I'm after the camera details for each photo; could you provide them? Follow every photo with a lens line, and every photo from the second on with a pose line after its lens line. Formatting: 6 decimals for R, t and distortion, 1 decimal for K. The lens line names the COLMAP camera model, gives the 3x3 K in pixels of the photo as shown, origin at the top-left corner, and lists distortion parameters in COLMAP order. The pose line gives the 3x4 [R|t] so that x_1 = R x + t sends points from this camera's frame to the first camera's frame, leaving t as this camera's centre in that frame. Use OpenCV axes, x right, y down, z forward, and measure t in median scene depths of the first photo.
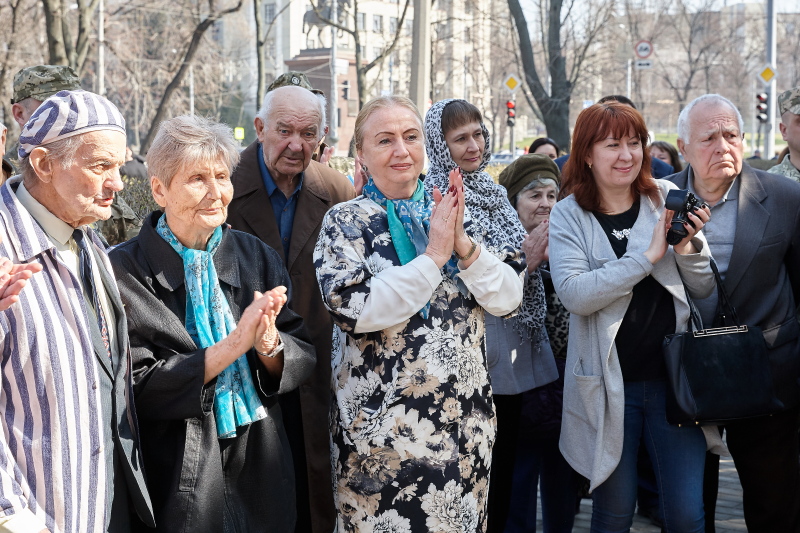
lens RADIAL K [[1341.2, 0, 400.0], [0, 1341.2, 266.5], [0, 0, 1]] dist [-0.006295, -0.124194]
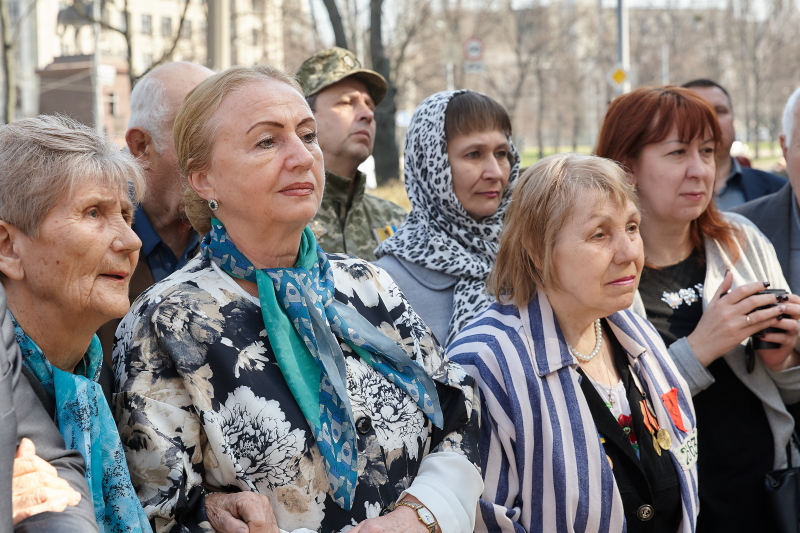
lens RADIAL K [[1393.8, 0, 400.0], [0, 1393.8, 266.5], [0, 0, 1]] dist [-0.078391, 0.046250]
pose [[0.985399, -0.035359, 0.166551, -0.011907], [0.038752, 0.999101, -0.017167, -0.011674], [-0.165794, 0.023371, 0.985883, 0.141941]]
